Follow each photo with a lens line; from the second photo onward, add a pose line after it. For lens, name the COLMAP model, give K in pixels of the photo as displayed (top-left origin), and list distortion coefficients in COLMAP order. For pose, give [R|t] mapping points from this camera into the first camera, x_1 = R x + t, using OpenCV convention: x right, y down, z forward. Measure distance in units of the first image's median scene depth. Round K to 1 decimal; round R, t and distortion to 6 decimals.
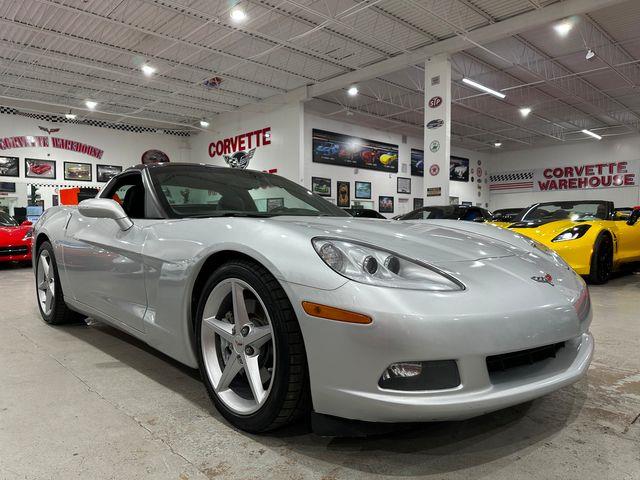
lens RADIAL K [[455.8, 0, 319.2], [0, 455.8, 243.1], [0, 0, 1]] dist [0.040731, -0.052696]
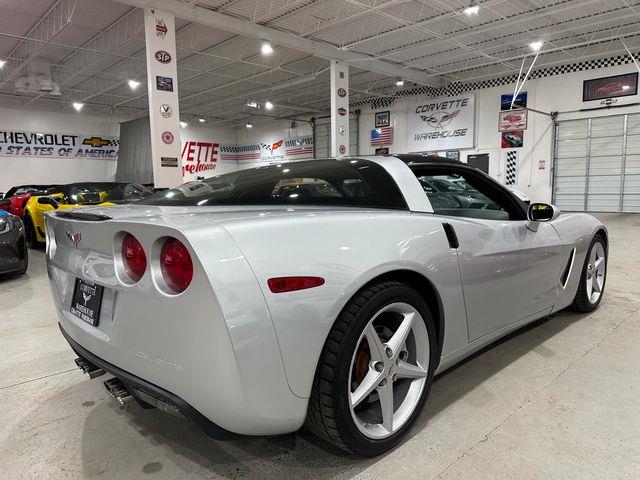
lens RADIAL K [[455.8, 0, 320.8], [0, 455.8, 242.0], [0, 0, 1]] dist [0.040731, -0.052696]
pose [[-0.013171, -0.126510, 0.991878, -1.141125], [0.049114, 0.990685, 0.127010, -0.130687], [-0.998706, 0.050388, -0.006835, 1.143331]]
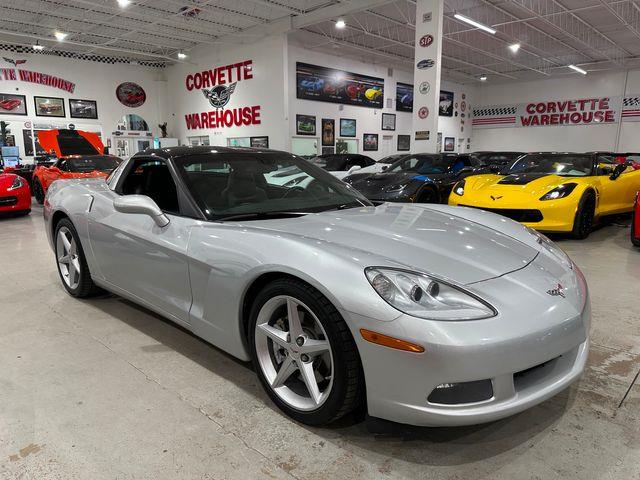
lens RADIAL K [[455.8, 0, 318.6], [0, 455.8, 241.9], [0, 0, 1]] dist [0.040731, -0.052696]
pose [[0.998846, -0.009926, 0.046995, -0.082789], [0.002675, 0.988391, 0.151907, -0.112884], [-0.047957, -0.151606, 0.987277, -0.048344]]
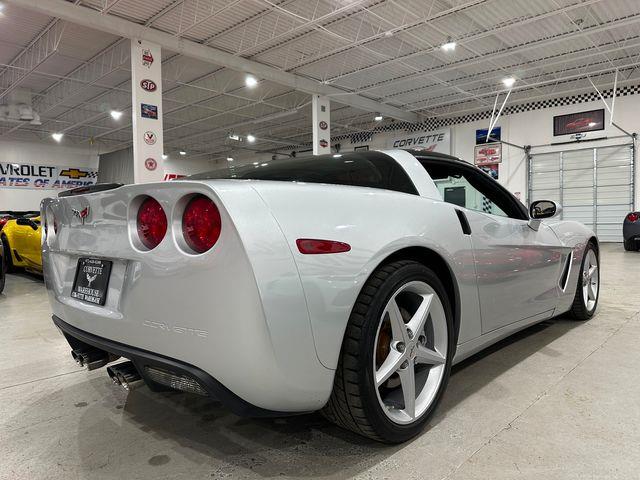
lens RADIAL K [[455.8, 0, 318.7], [0, 455.8, 240.5], [0, 0, 1]] dist [0.040731, -0.052696]
pose [[-0.058800, -0.042722, 0.997355, -1.131609], [0.047094, 0.997853, 0.045520, -0.063464], [-0.997158, 0.049646, -0.056662, 1.192992]]
